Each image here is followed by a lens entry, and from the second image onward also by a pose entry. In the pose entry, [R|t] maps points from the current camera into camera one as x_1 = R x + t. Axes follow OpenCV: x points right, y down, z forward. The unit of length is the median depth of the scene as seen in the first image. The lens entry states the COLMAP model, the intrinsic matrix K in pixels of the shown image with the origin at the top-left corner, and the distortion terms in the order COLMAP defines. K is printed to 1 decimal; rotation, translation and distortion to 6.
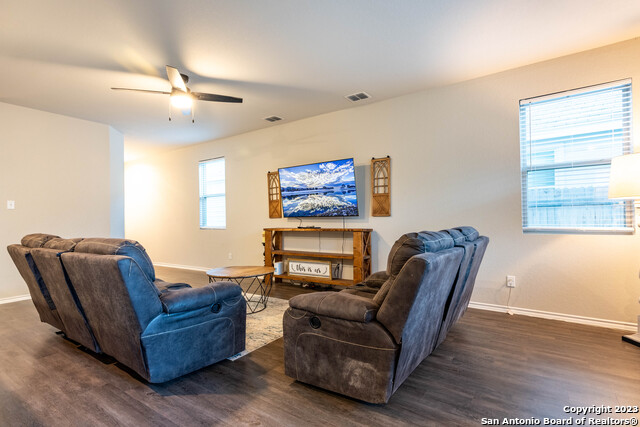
lens RADIAL K [[316.9, 0, 316.2], [0, 316.9, 217.4], [0, 0, 1]] dist [0.018163, 0.002184]
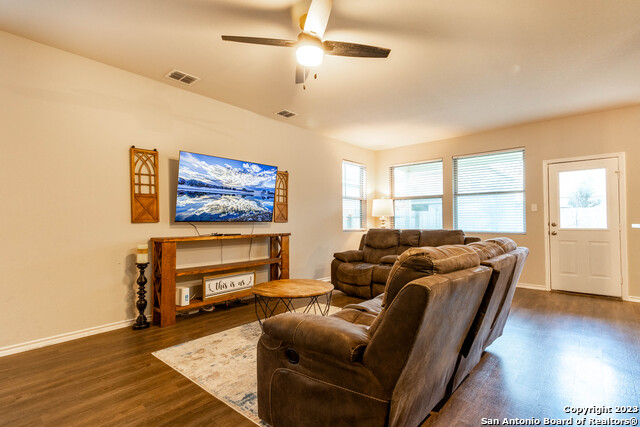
lens RADIAL K [[316.9, 0, 322.9], [0, 316.9, 216.5], [0, 0, 1]] dist [0.018163, 0.002184]
pose [[0.096136, 0.032630, 0.994833, -0.880208], [-0.002825, 0.999467, -0.032509, 0.011699], [-0.995364, 0.000315, 0.096177, 0.714026]]
